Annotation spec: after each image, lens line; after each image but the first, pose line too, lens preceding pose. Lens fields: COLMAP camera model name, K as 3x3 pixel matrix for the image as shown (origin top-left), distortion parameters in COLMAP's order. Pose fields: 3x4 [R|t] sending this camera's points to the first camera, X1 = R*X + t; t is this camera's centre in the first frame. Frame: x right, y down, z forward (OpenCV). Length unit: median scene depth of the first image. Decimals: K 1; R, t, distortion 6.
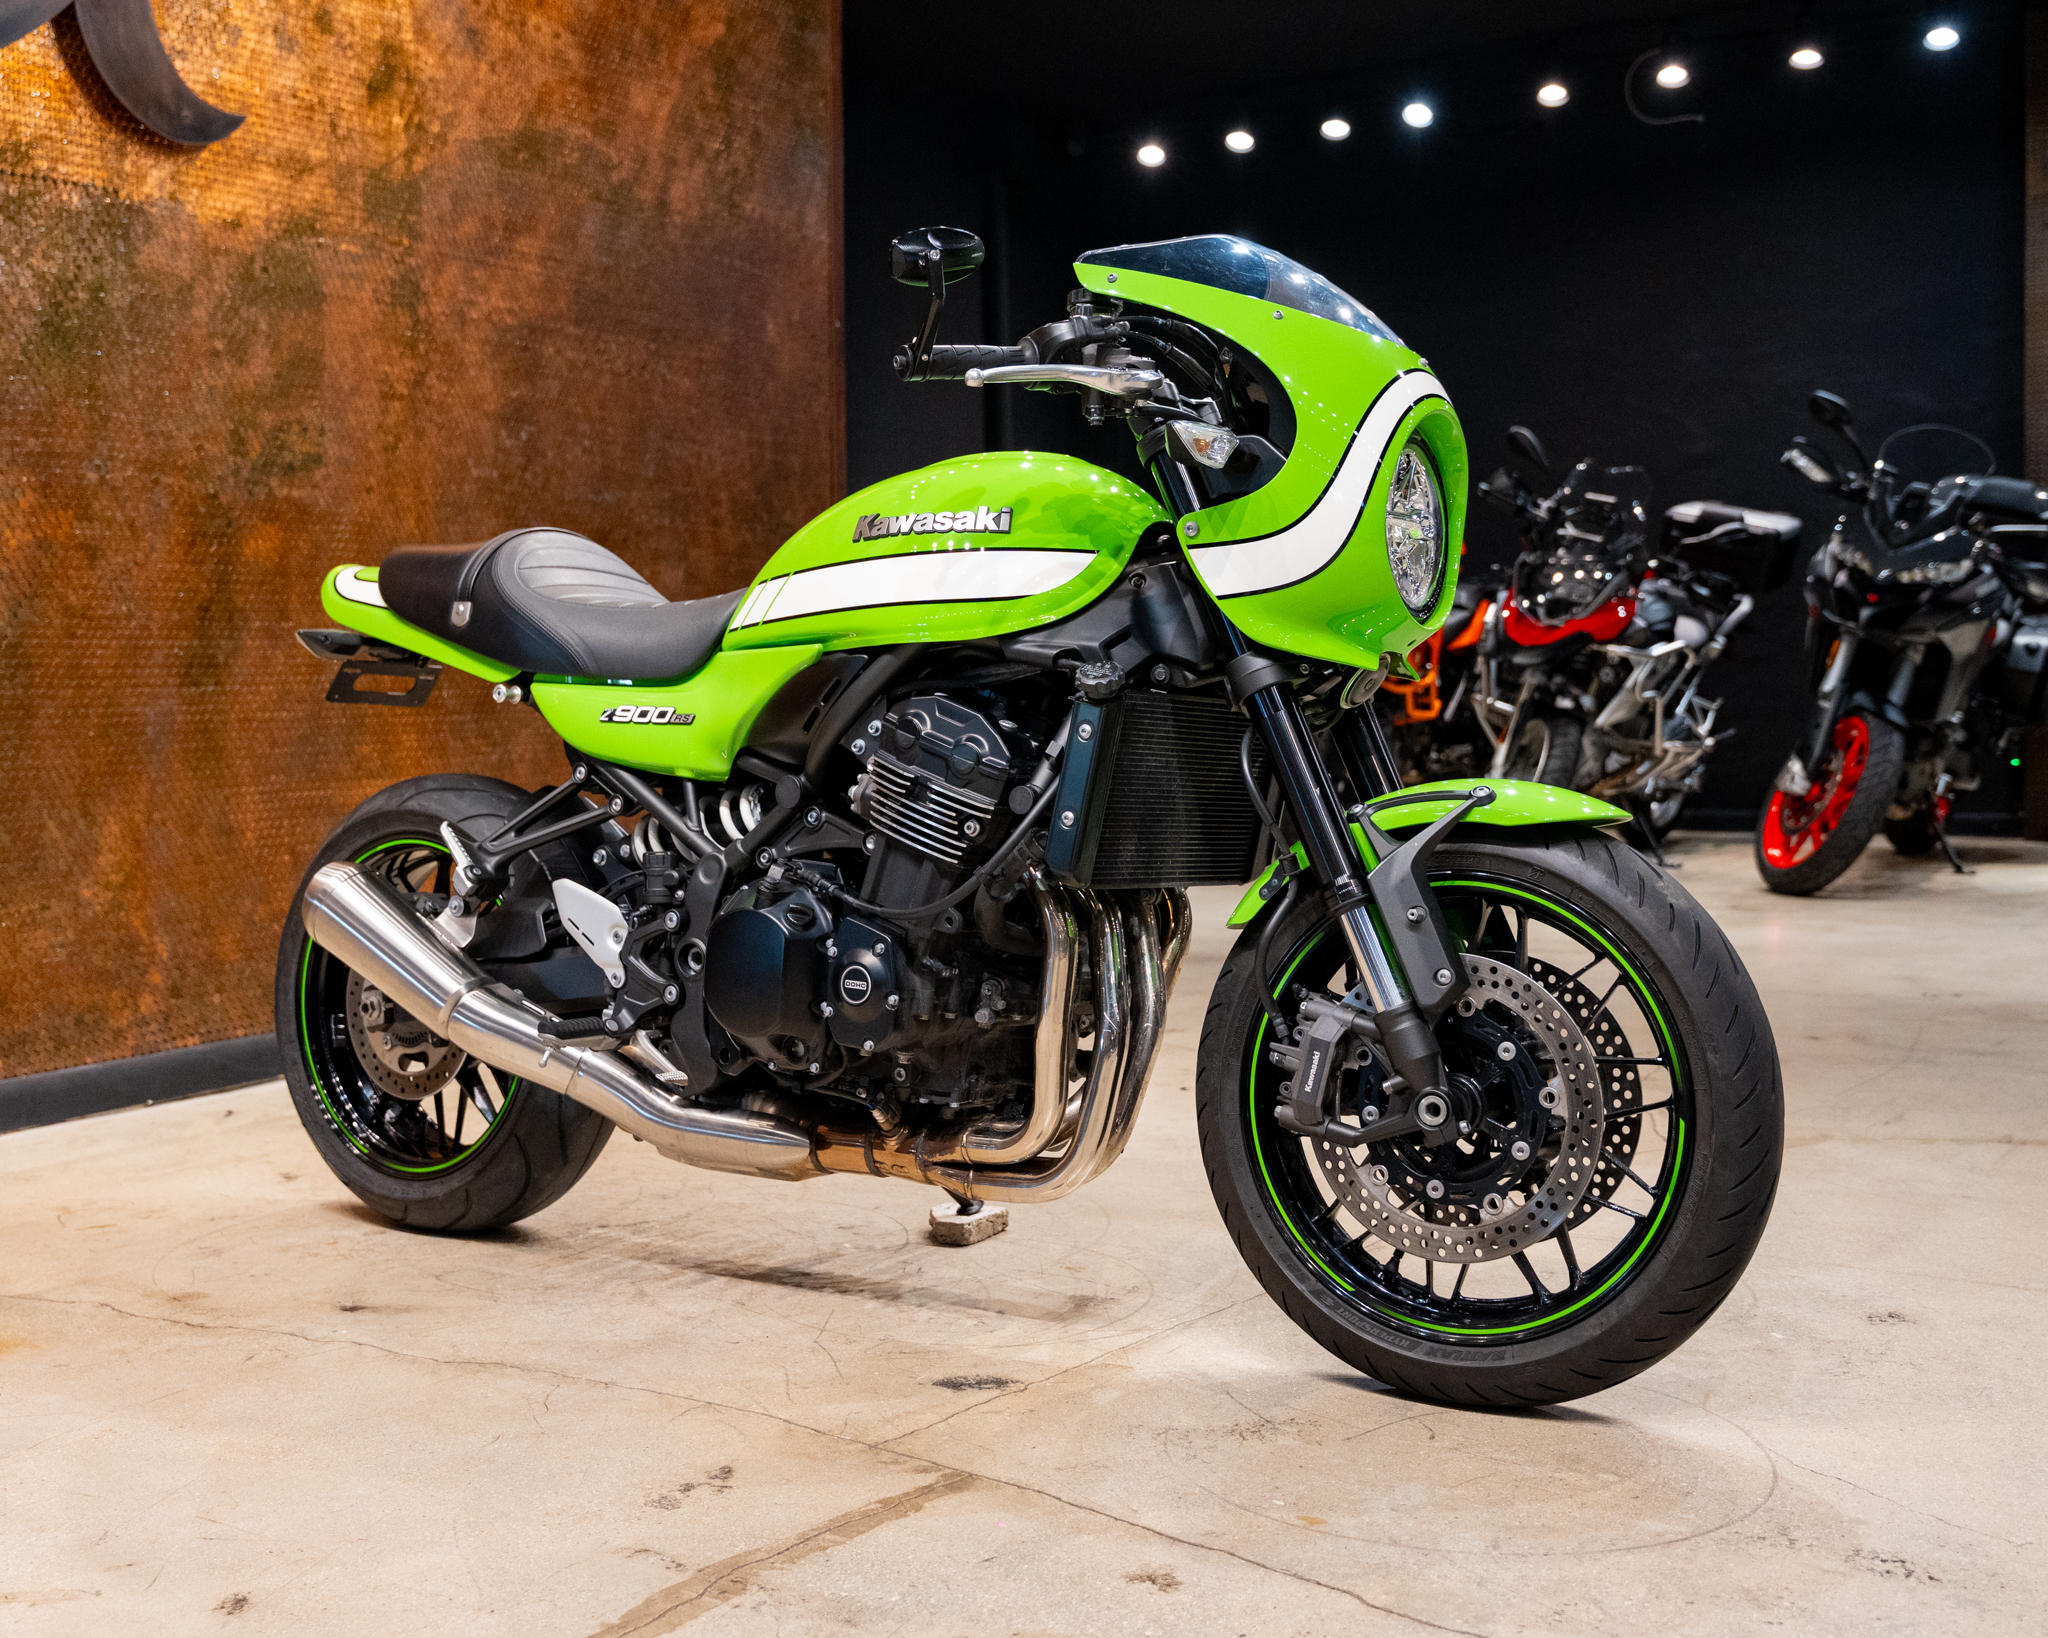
lens RADIAL K [[2513.8, 0, 1016.5], [0, 2513.8, 807.9], [0, 0, 1]] dist [0.011415, 0.000000]
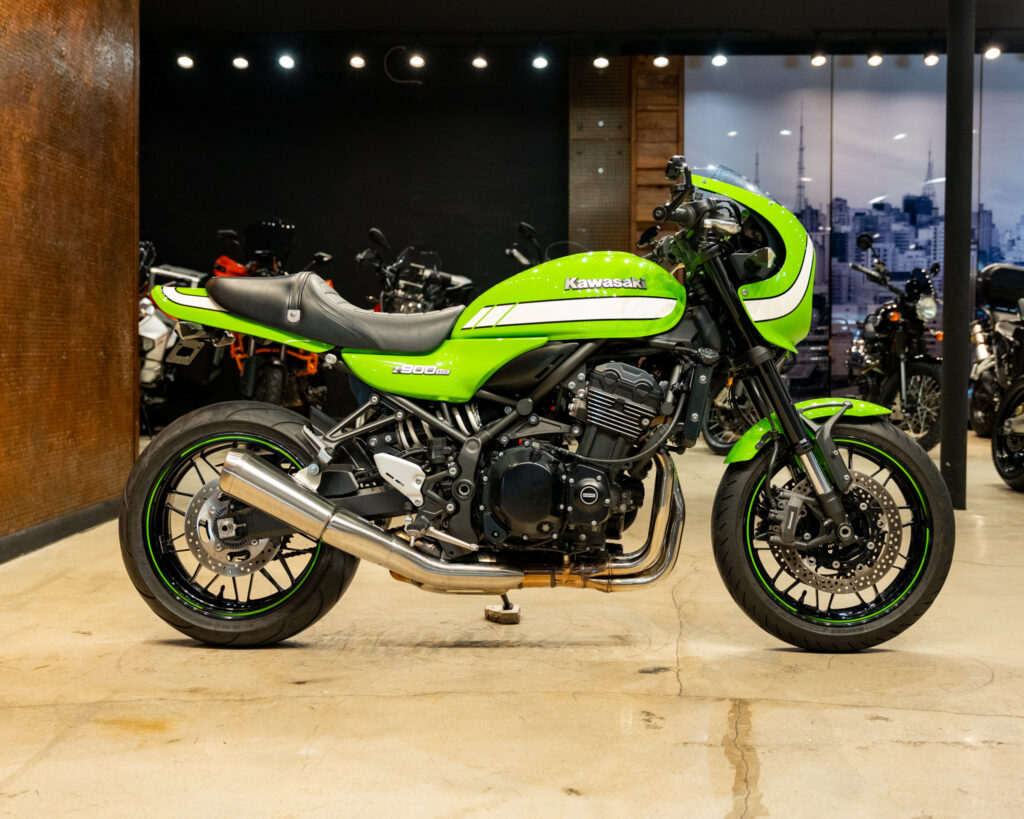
lens RADIAL K [[1395.2, 0, 512.1], [0, 1395.2, 409.8], [0, 0, 1]] dist [0.006541, 0.000000]
pose [[0.825039, -0.010015, 0.564987, -0.758540], [0.015496, 0.999868, -0.004905, 0.001488], [-0.564863, 0.012802, 0.825085, 0.043199]]
